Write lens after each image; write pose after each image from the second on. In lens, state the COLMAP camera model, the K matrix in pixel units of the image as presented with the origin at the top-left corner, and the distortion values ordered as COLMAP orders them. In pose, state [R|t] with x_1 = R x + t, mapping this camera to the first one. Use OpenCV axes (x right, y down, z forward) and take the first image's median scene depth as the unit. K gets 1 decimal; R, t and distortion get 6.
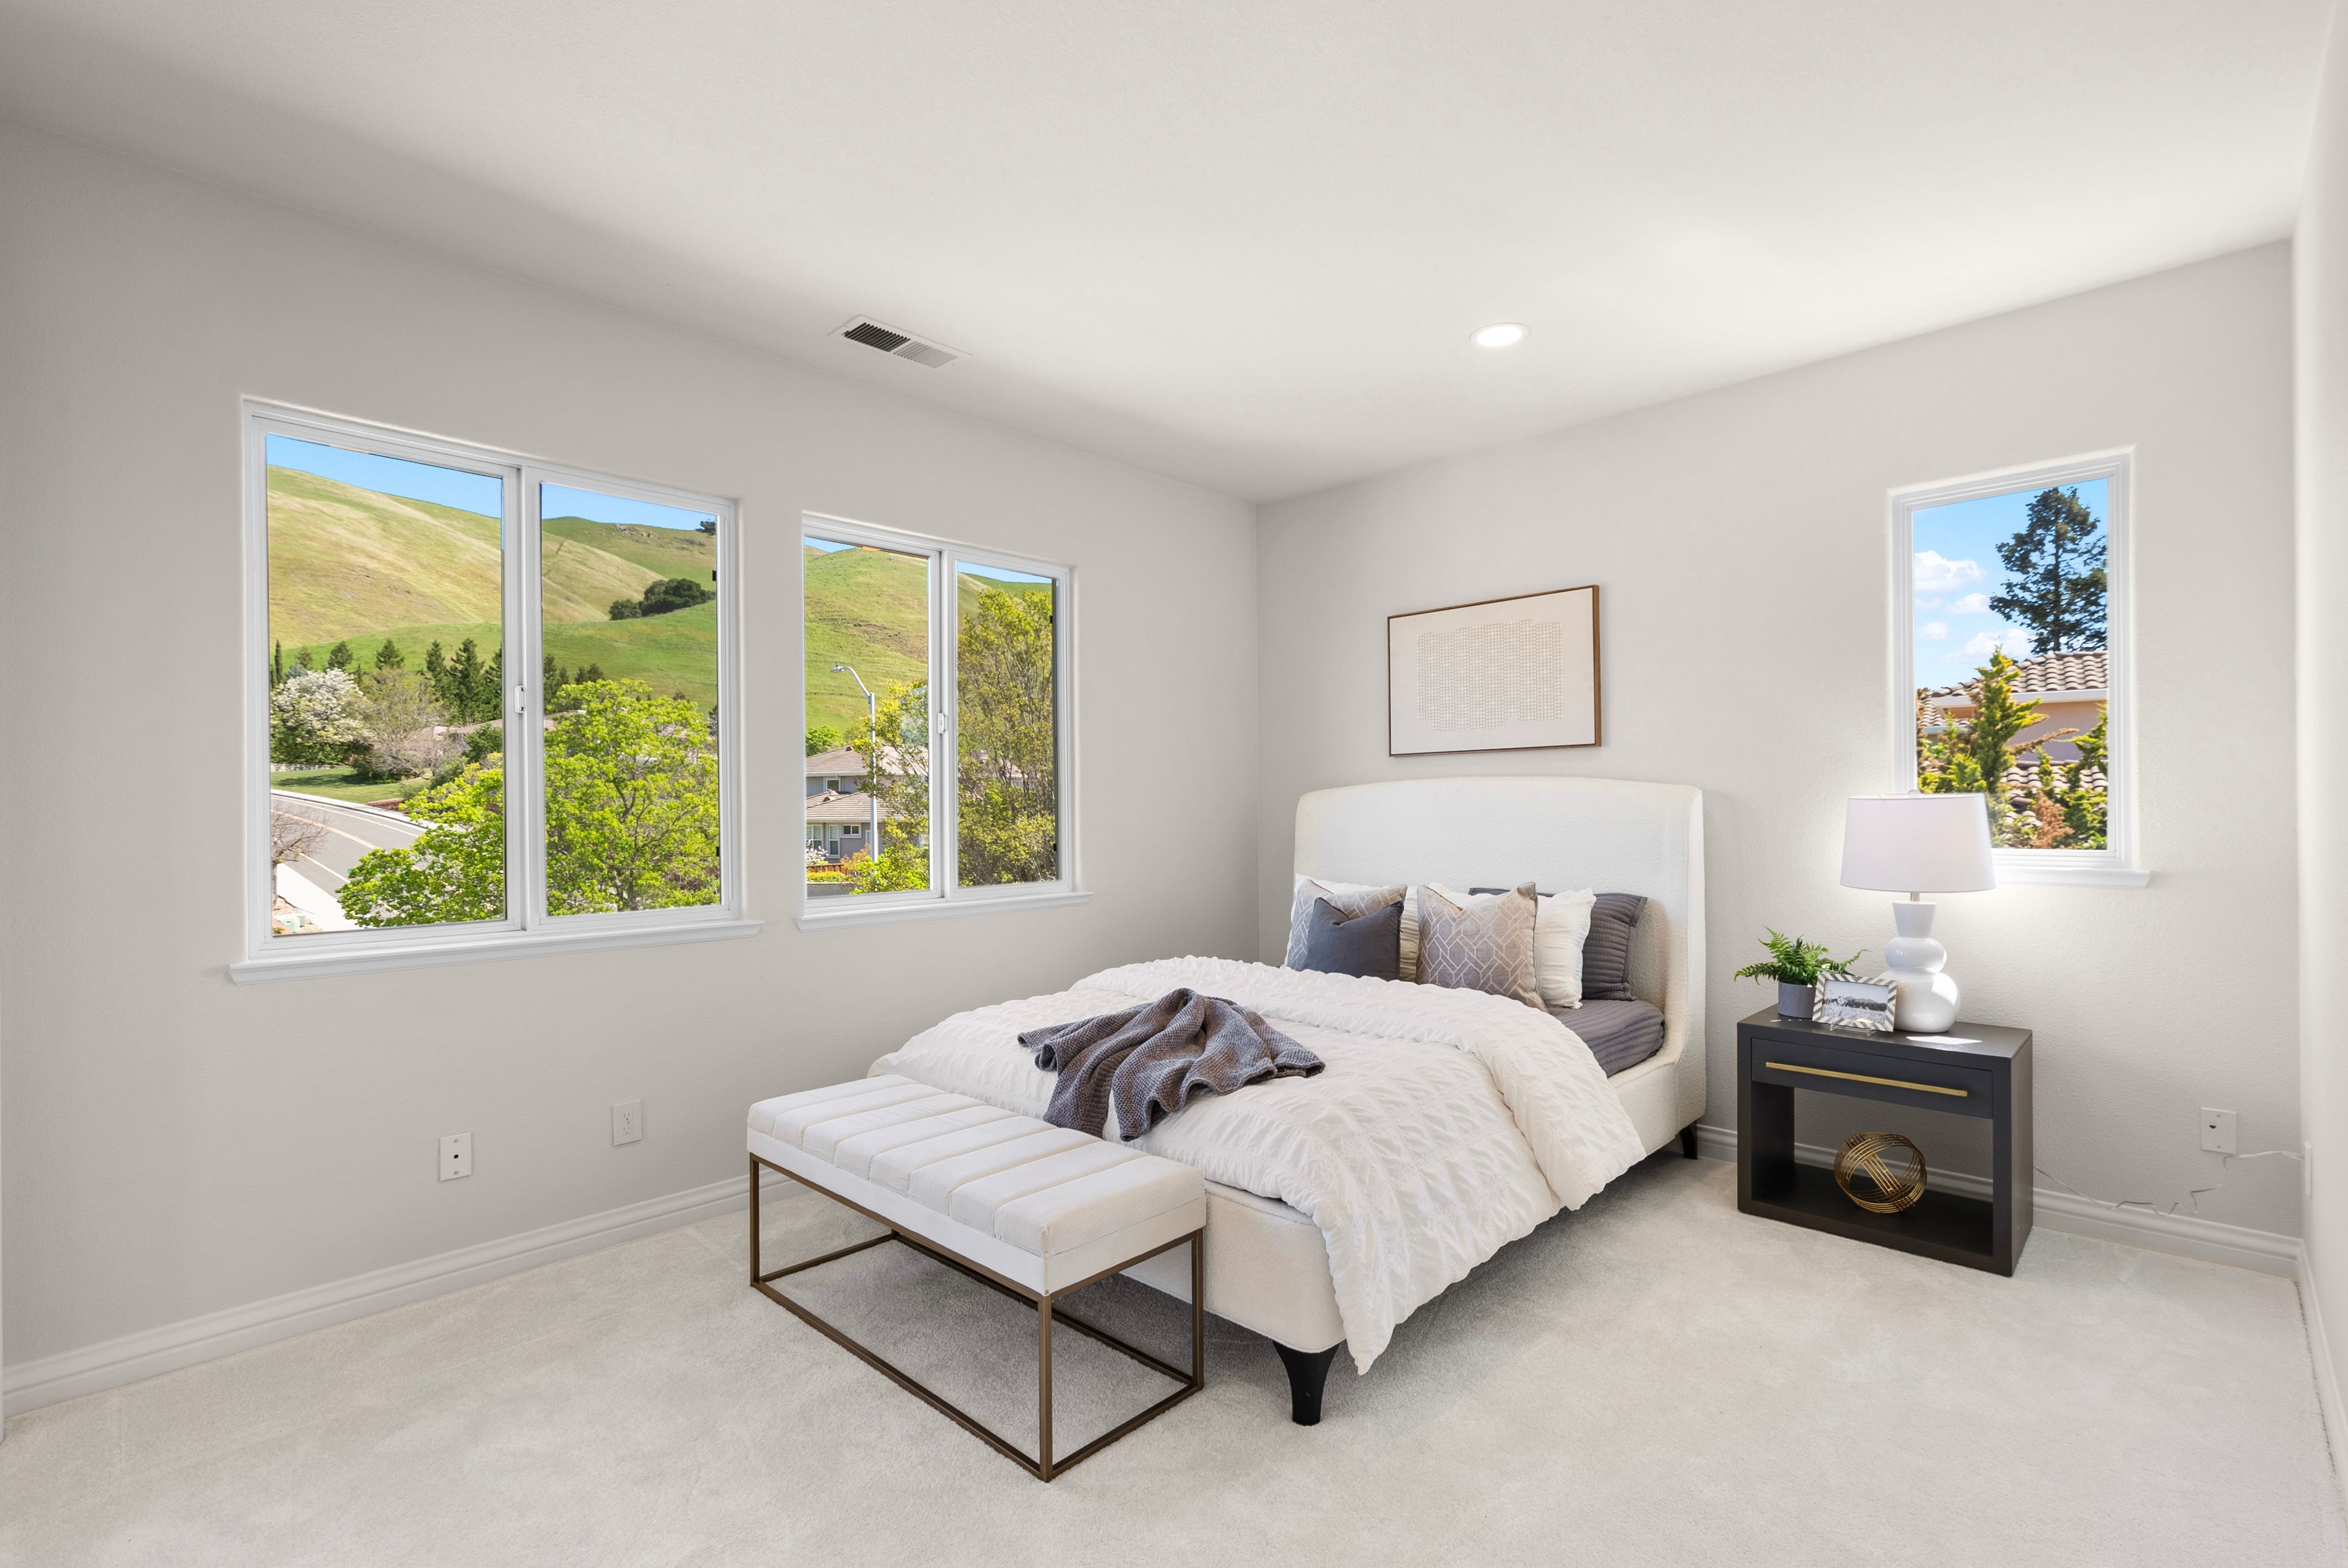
lens RADIAL K [[1061.4, 0, 1173.2], [0, 1061.4, 799.1], [0, 0, 1]] dist [-0.008288, 0.003185]
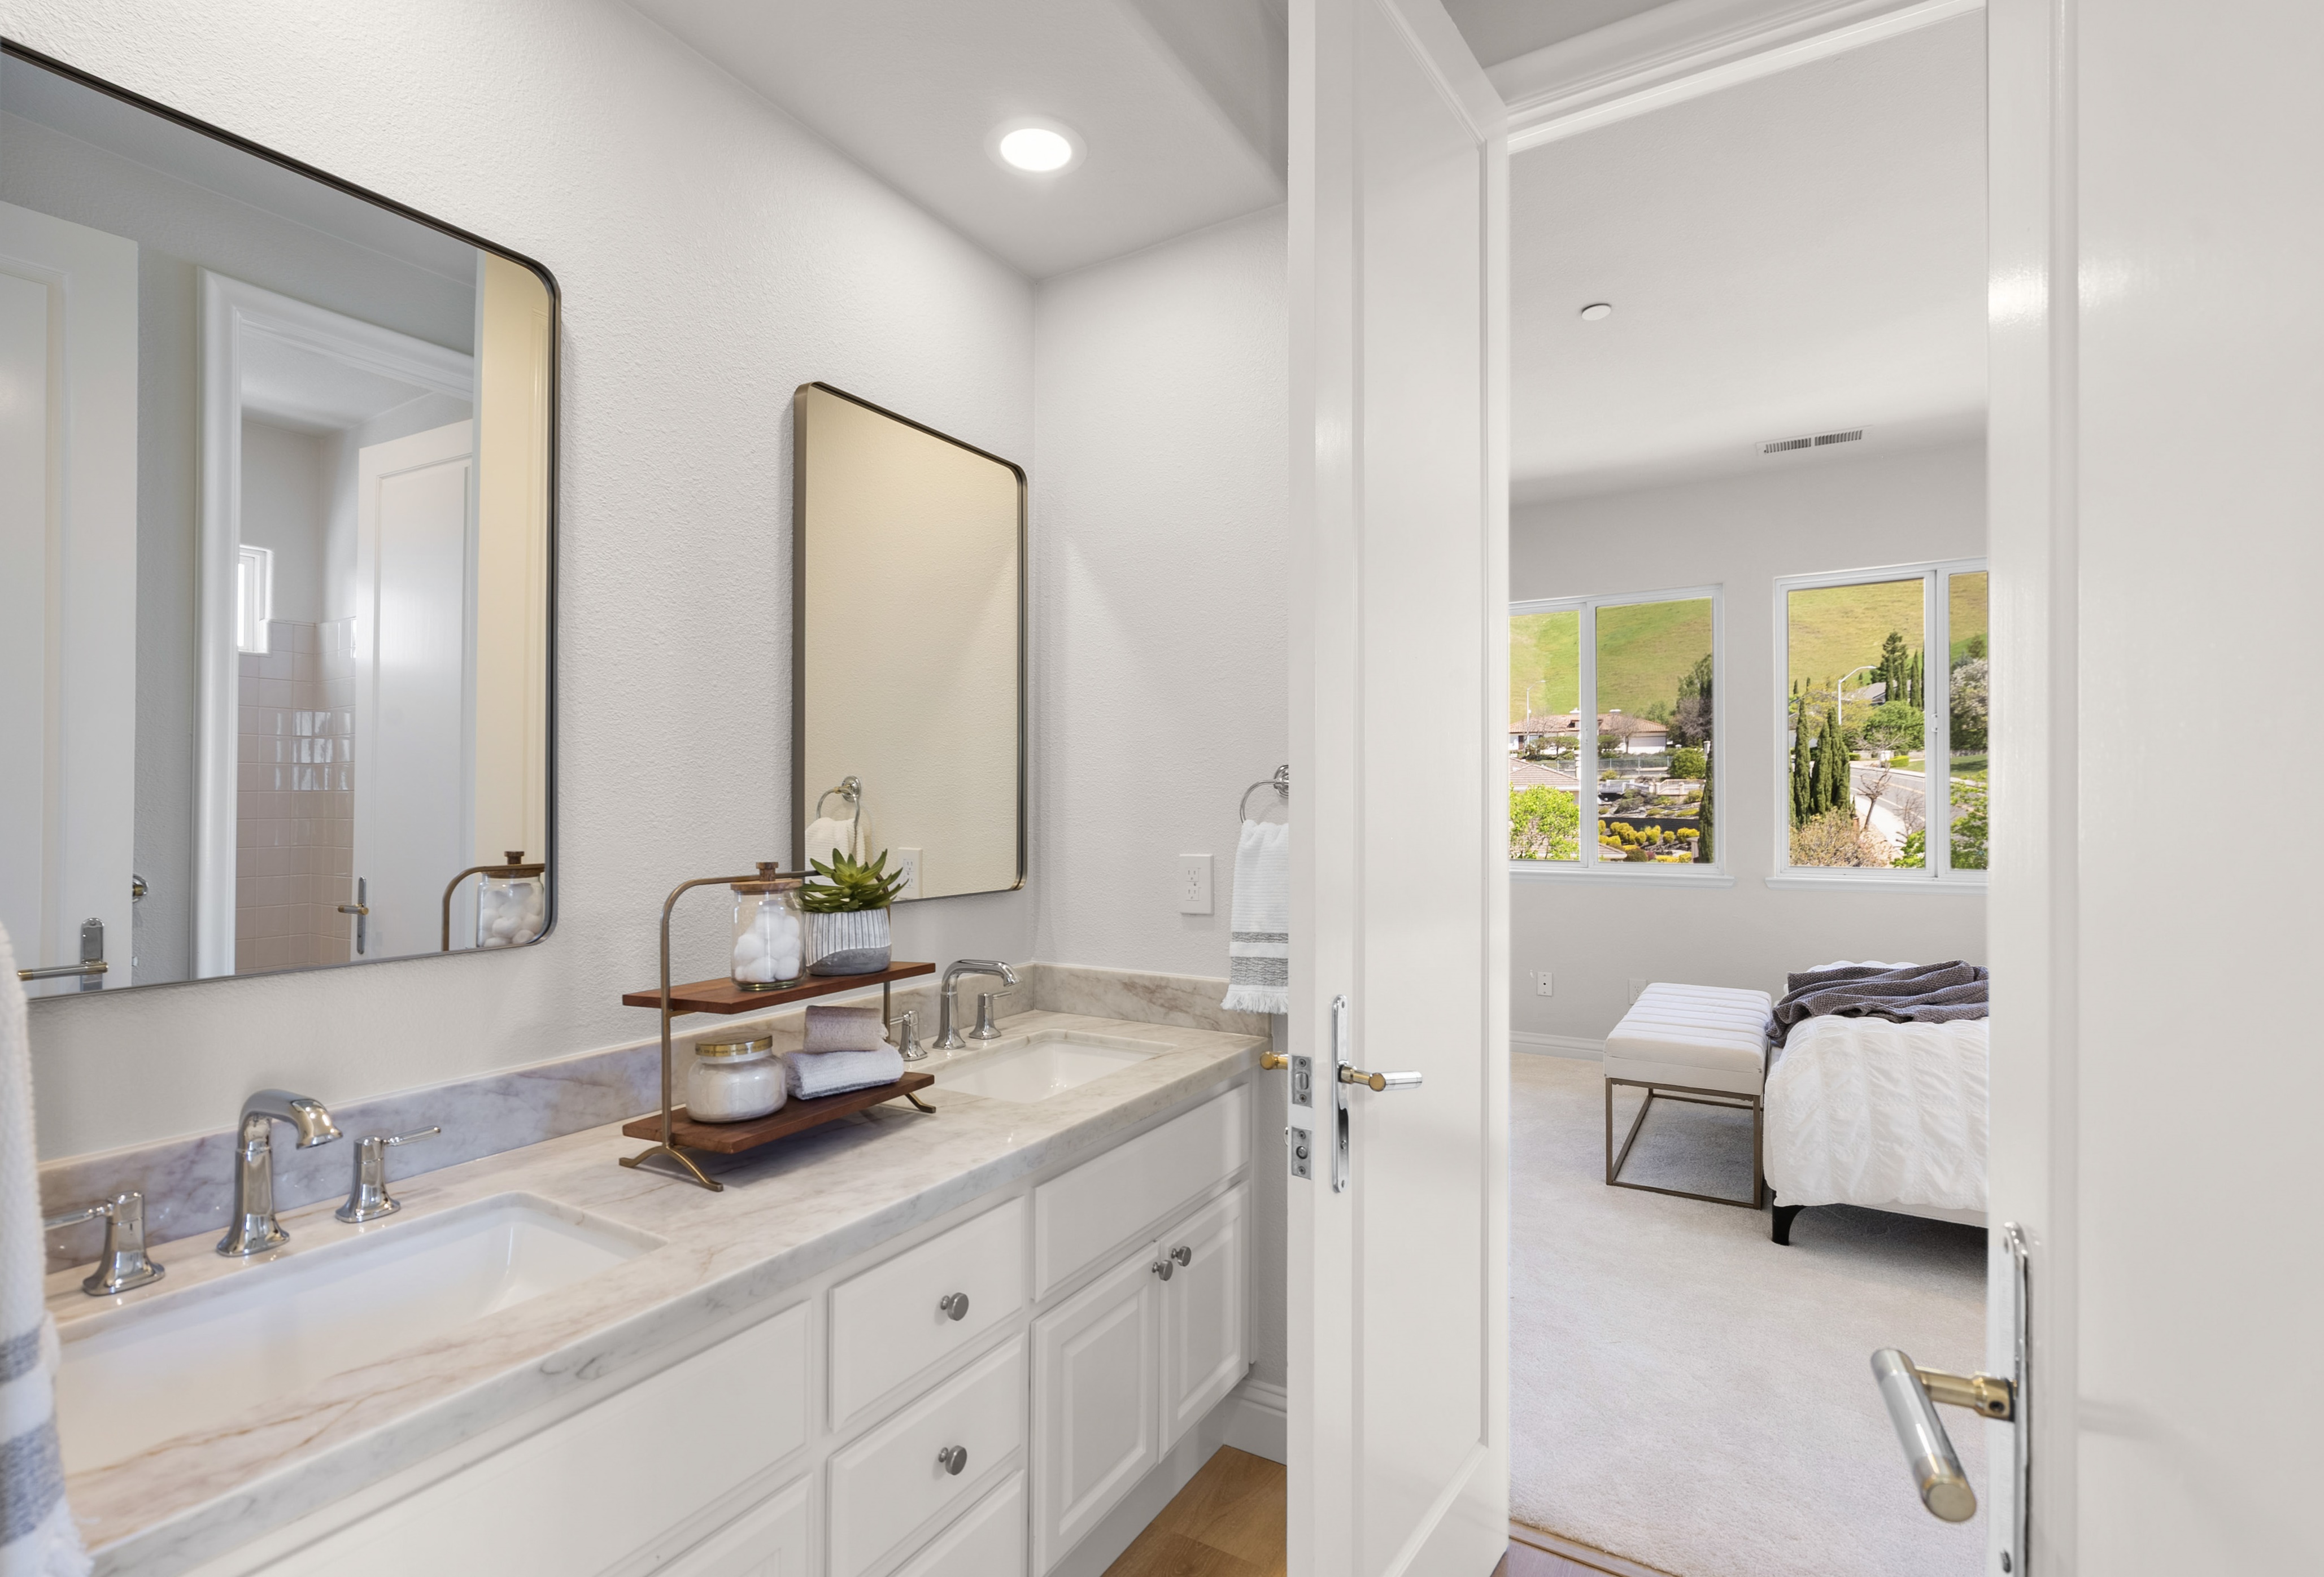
lens RADIAL K [[1078.9, 0, 1162.3], [0, 1078.9, 788.5], [0, 0, 1]] dist [-0.000226, -0.000015]
pose [[0.226514, -0.002161, -0.974005, 1.064008], [0.006202, 0.999980, -0.000776, -0.005395], [0.973988, -0.005865, 0.226523, -0.076311]]
